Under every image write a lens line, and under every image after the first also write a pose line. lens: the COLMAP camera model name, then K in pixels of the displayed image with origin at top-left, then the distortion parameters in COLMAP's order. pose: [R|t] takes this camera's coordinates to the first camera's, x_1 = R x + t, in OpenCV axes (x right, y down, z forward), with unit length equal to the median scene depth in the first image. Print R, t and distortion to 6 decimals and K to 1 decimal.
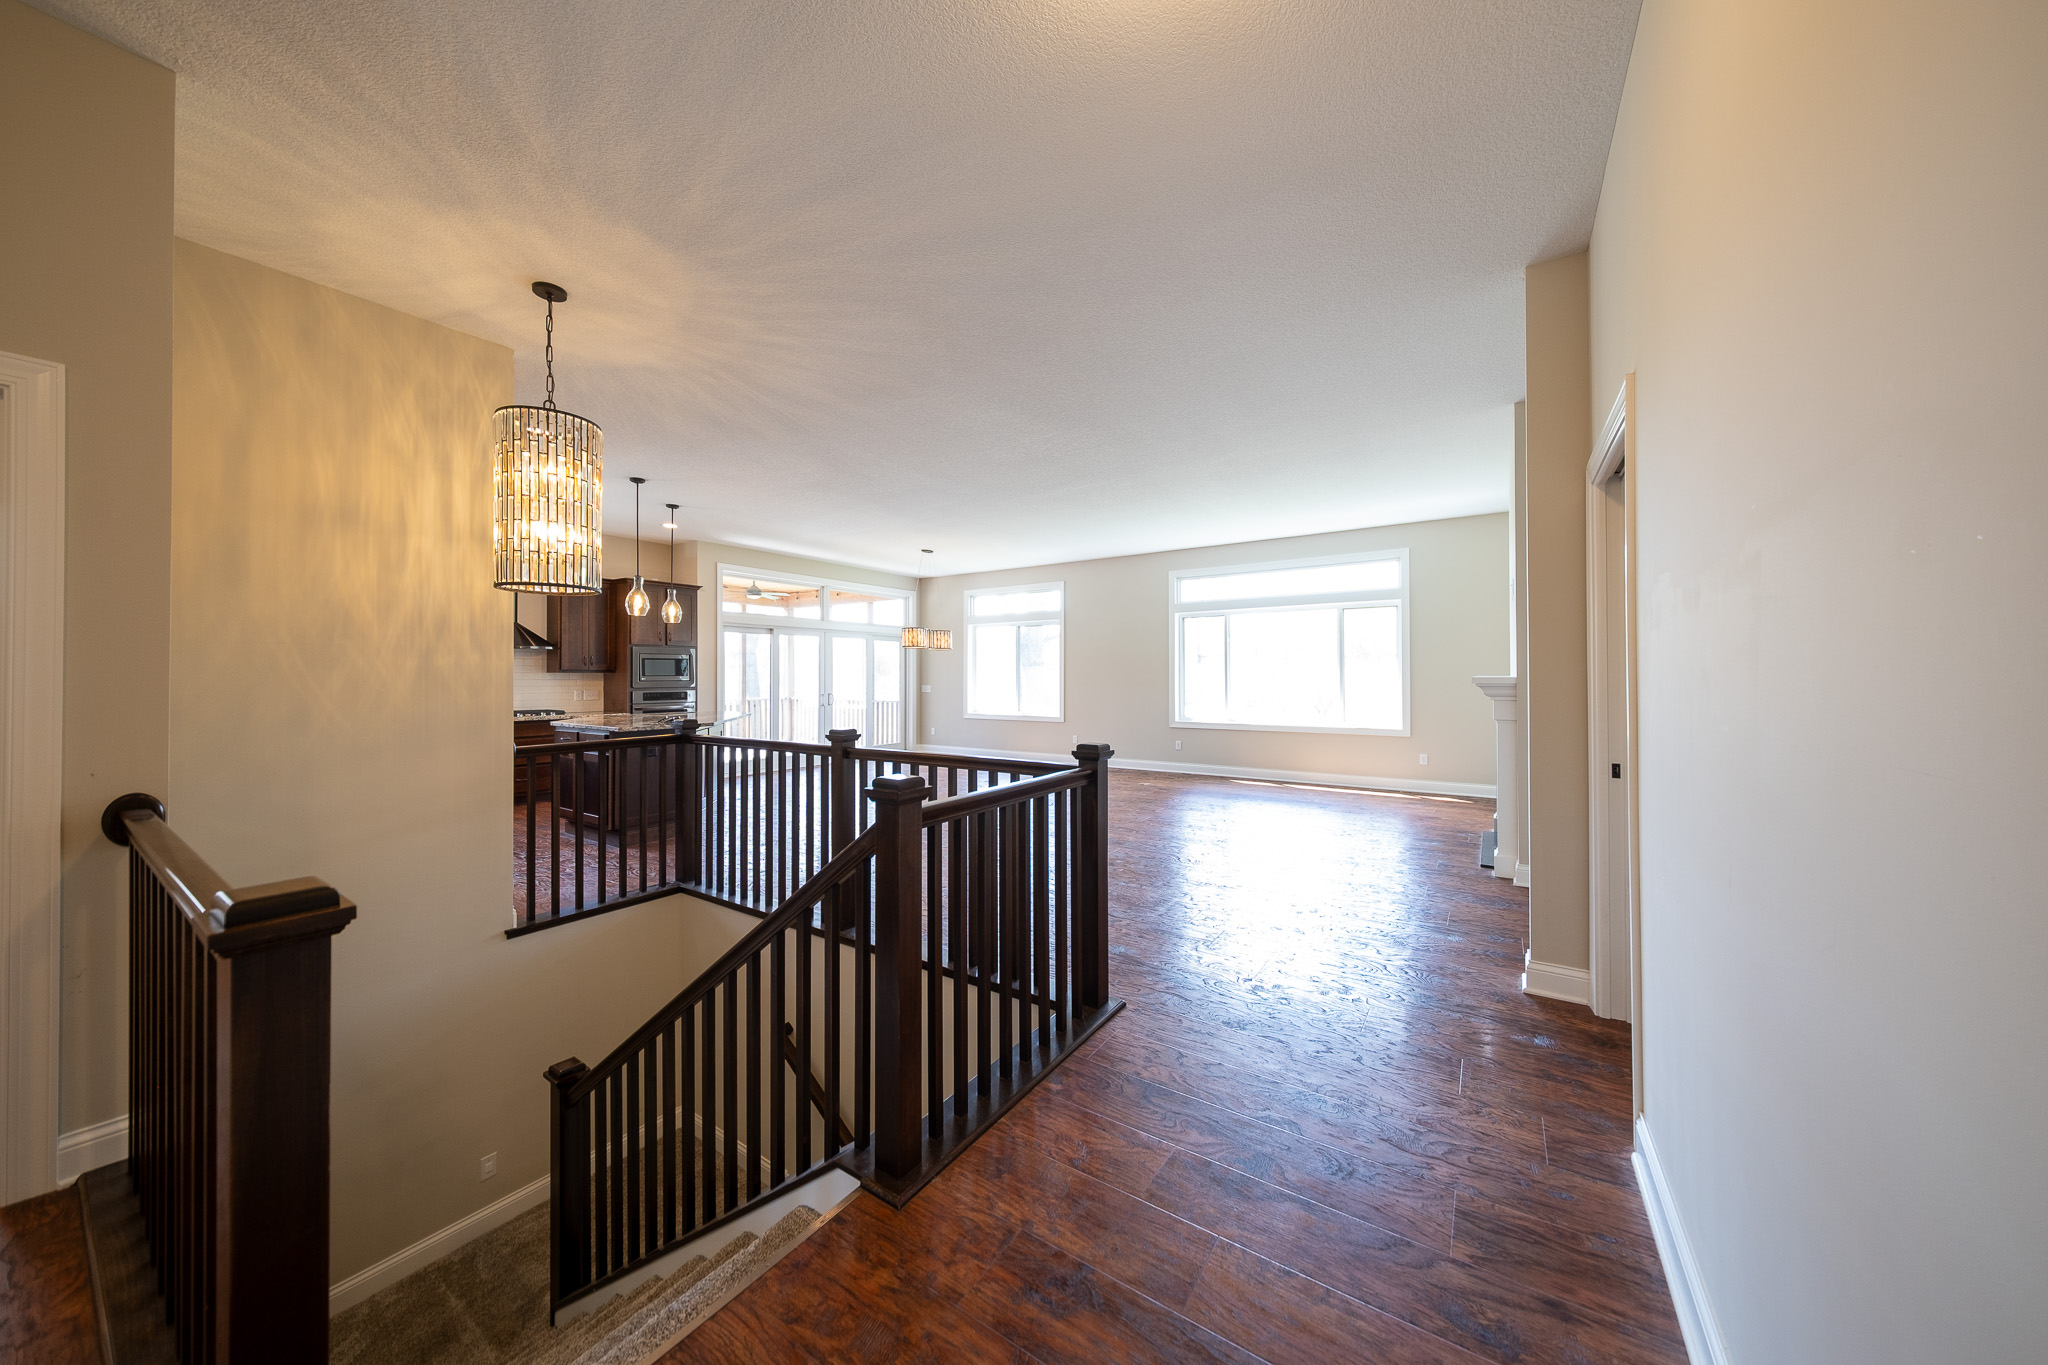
lens RADIAL K [[692.7, 0, 1020.6], [0, 692.7, 674.8], [0, 0, 1]] dist [0.007805, -0.000762]
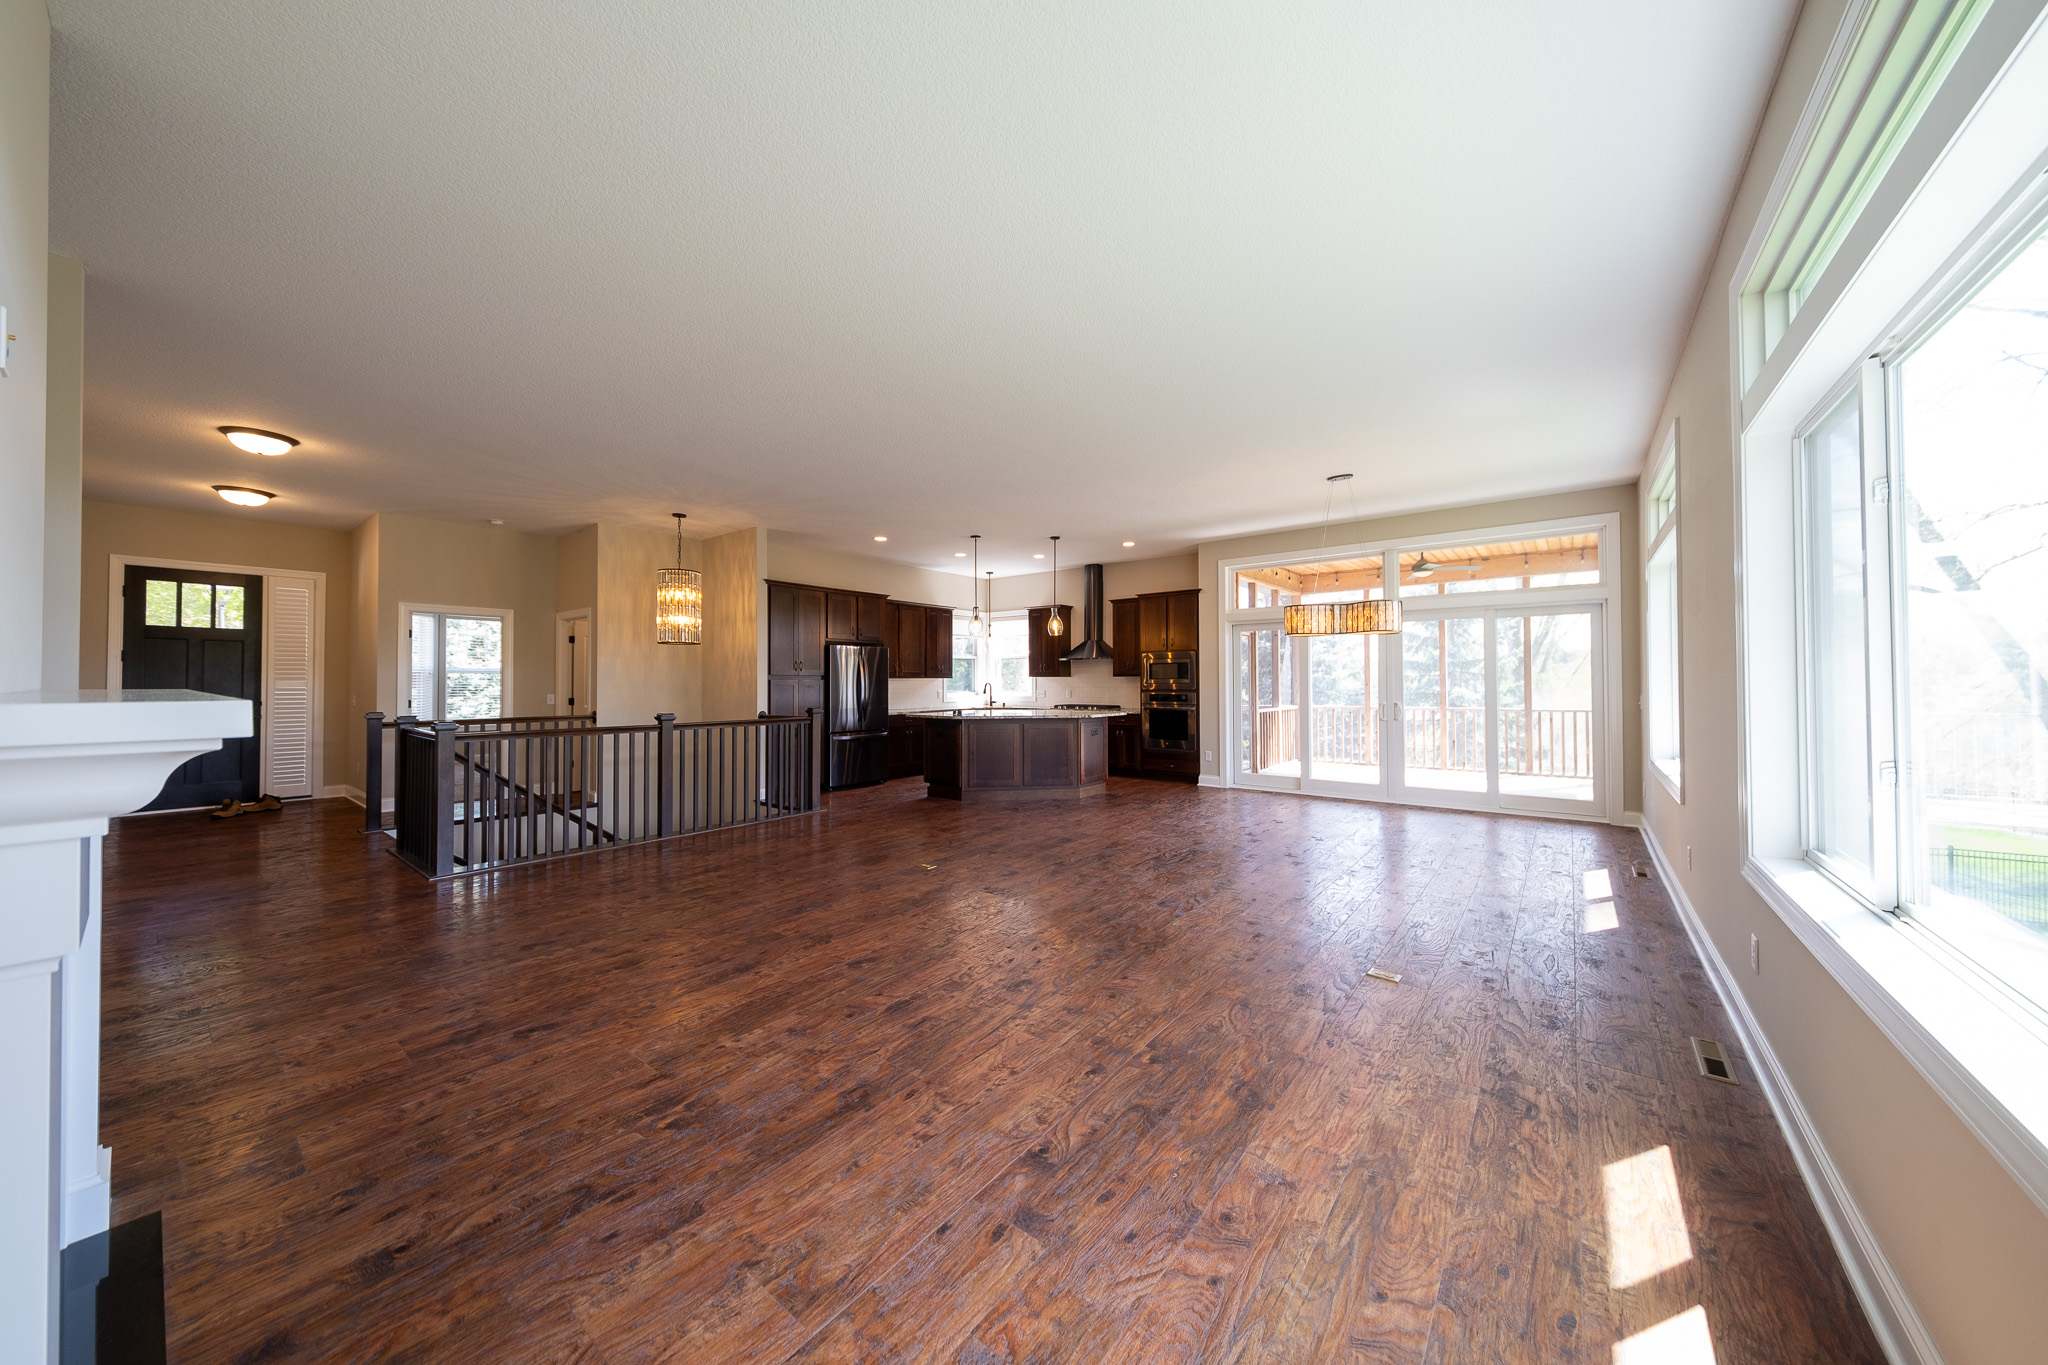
lens RADIAL K [[692.7, 0, 1010.9], [0, 692.7, 671.5], [0, 0, 1]] dist [0.007805, -0.000762]
pose [[-0.073553, -0.014427, -0.997187, 0.506815], [0.006351, 0.999868, -0.014934, 0.003690], [0.997271, -0.007432, -0.073451, 0.744522]]
